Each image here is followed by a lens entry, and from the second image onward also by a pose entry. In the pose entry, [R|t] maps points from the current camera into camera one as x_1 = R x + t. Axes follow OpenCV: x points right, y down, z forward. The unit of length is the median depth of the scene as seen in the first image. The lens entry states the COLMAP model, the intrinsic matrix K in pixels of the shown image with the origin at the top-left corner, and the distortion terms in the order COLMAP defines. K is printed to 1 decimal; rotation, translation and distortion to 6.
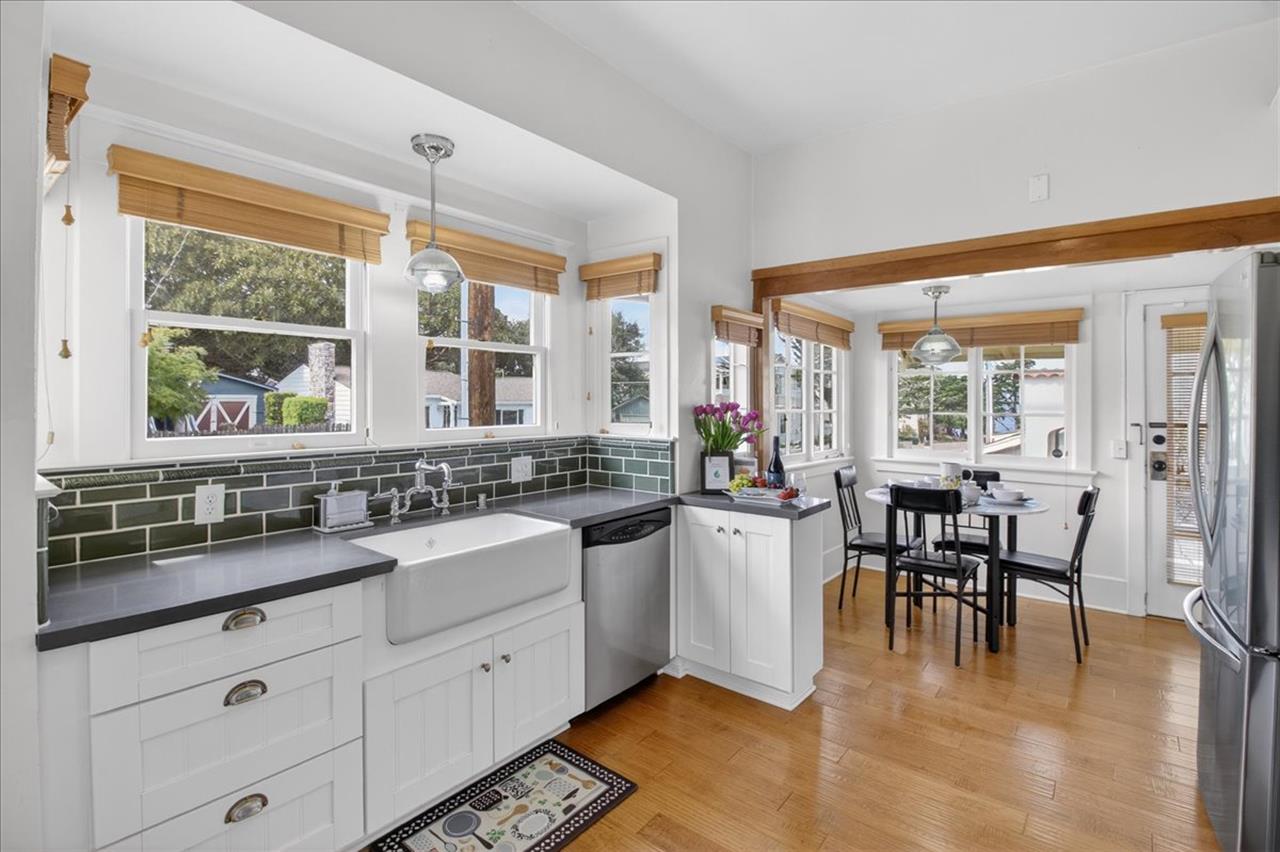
lens RADIAL K [[596.2, 0, 633.4], [0, 596.2, 403.1], [0, 0, 1]] dist [-0.004181, -0.002393]
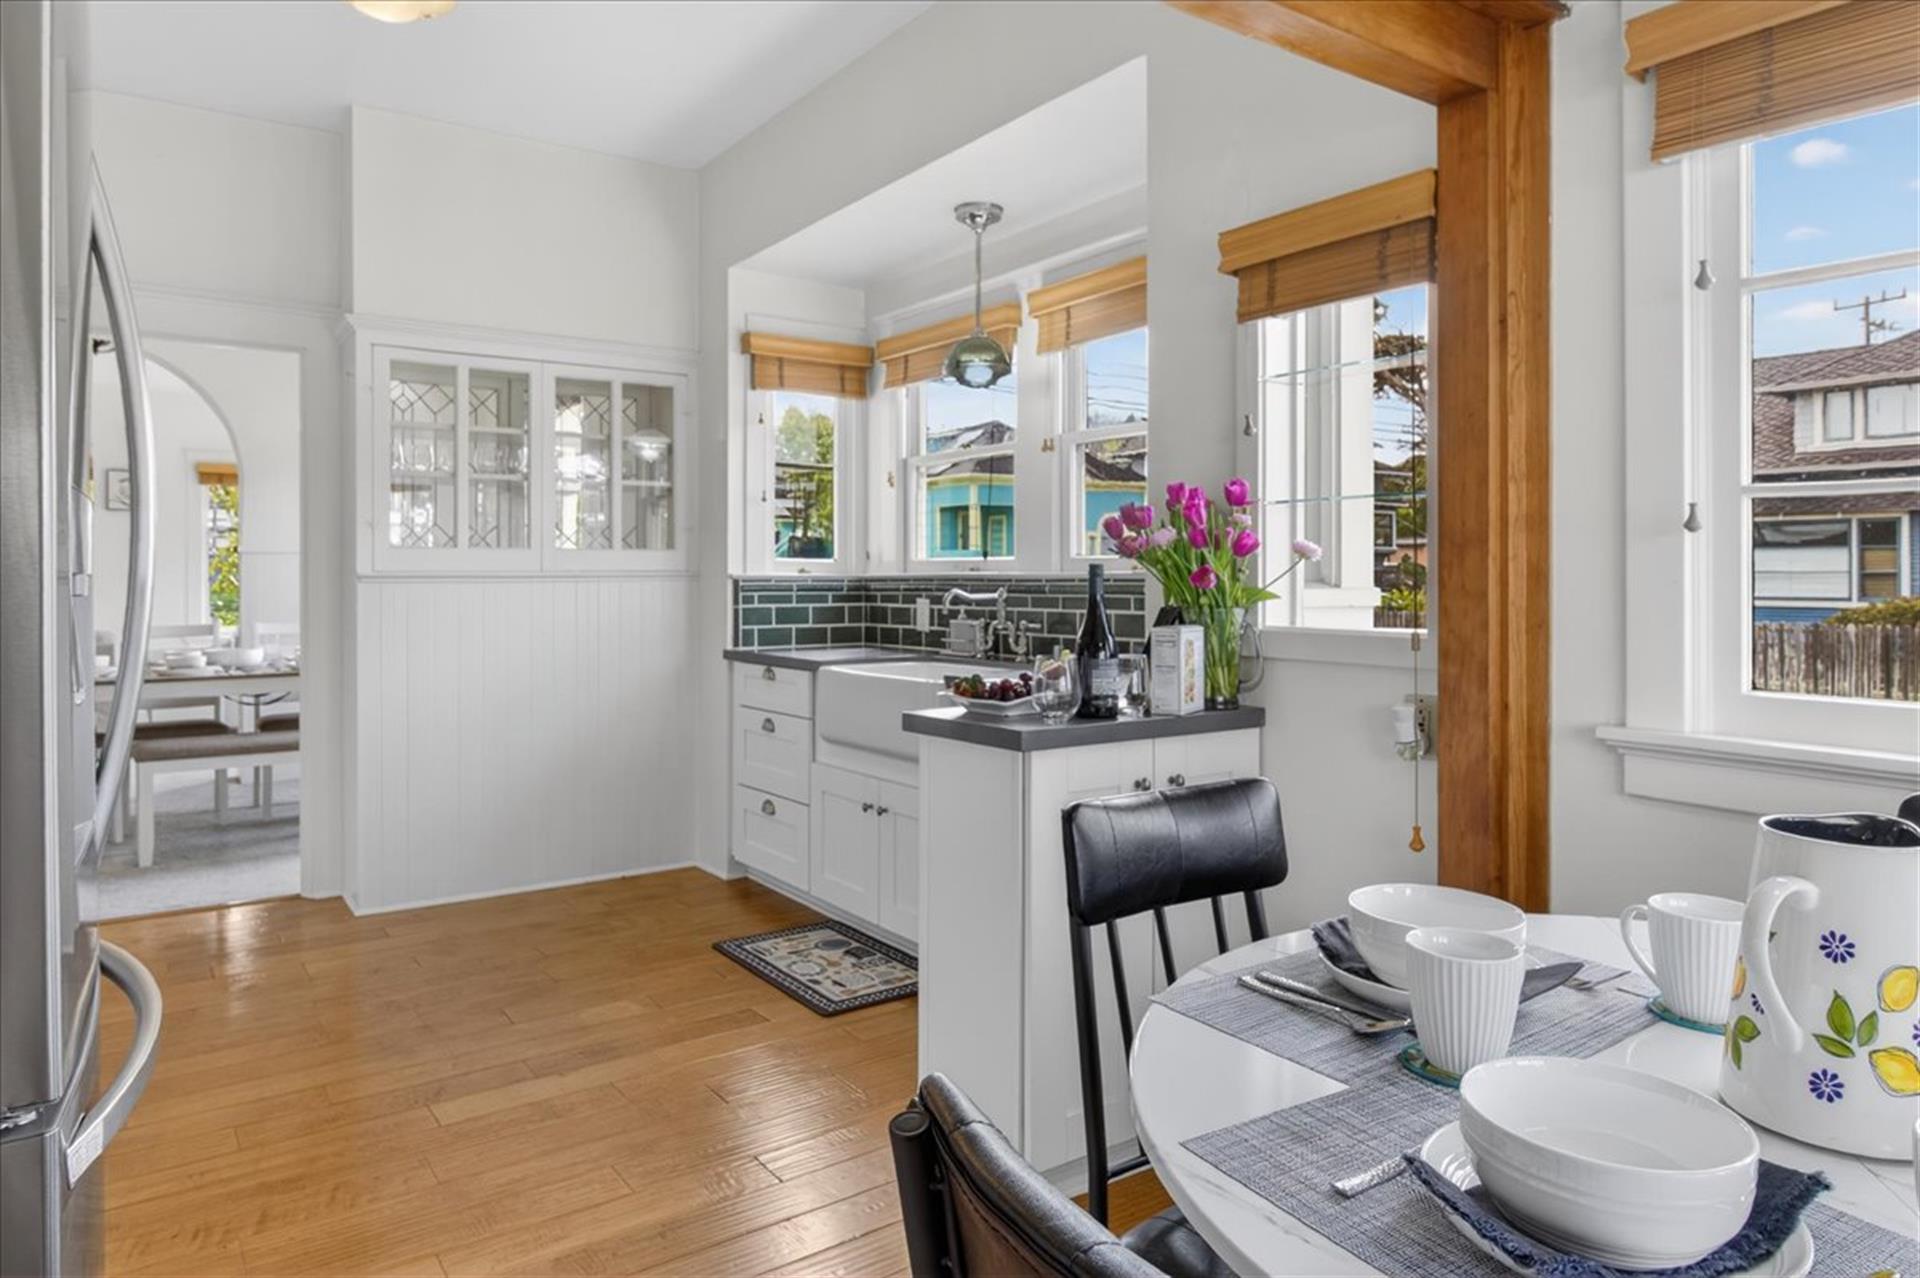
lens RADIAL K [[1180.1, 0, 946.9], [0, 1180.1, 575.8], [0, 0, 1]] dist [-0.000178, -0.000128]
pose [[-0.267702, -0.005568, -0.963486, 1.140433], [-0.008143, 0.999961, -0.003517, 0.075324], [0.963467, 0.006904, -0.267737, 1.252282]]
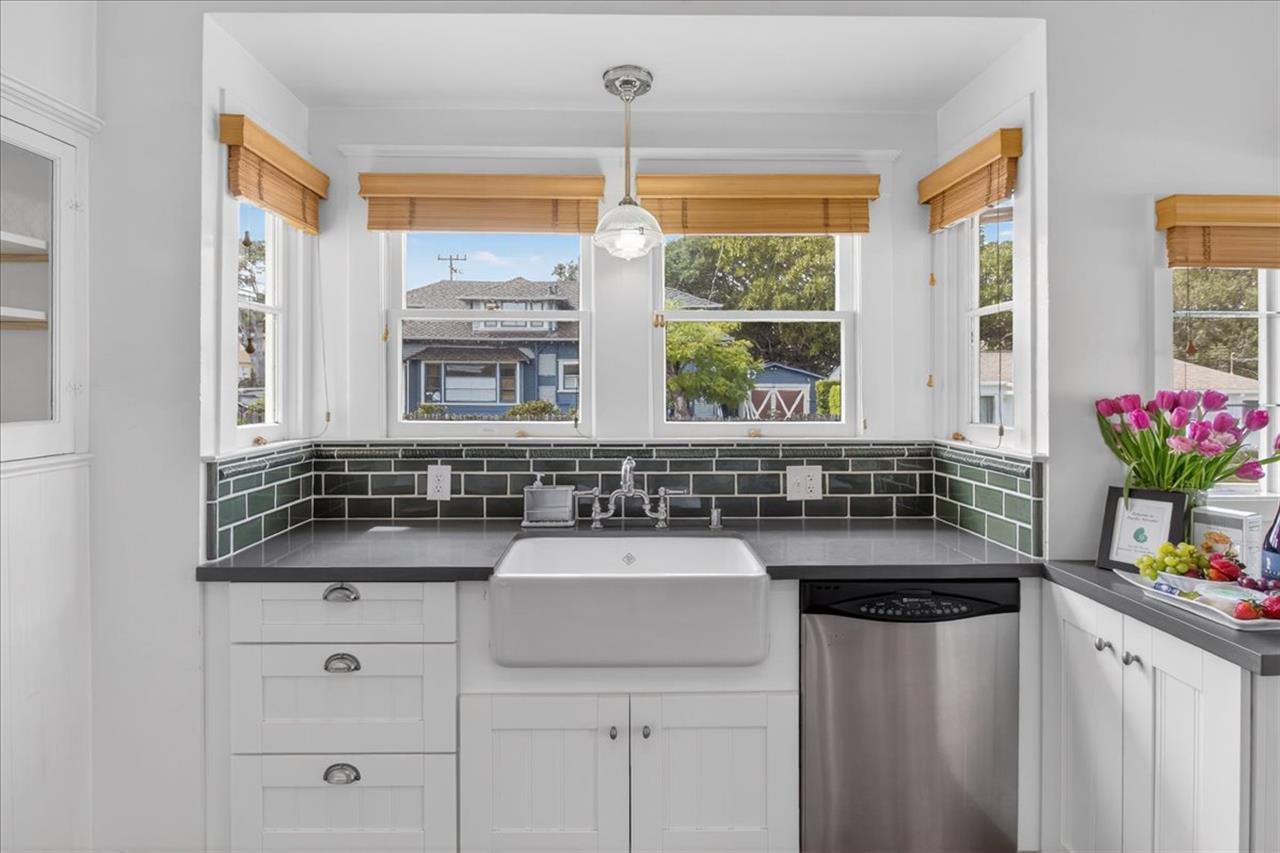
lens RADIAL K [[665.0, 0, 629.3], [0, 665.0, 393.1], [0, 0, 1]] dist [-0.000943, 0.000378]
pose [[0.647521, 0.005265, -0.762029, 0.329902], [-0.004539, 0.999985, 0.003051, 0.000433], [0.762034, 0.001483, 0.647535, 0.358048]]
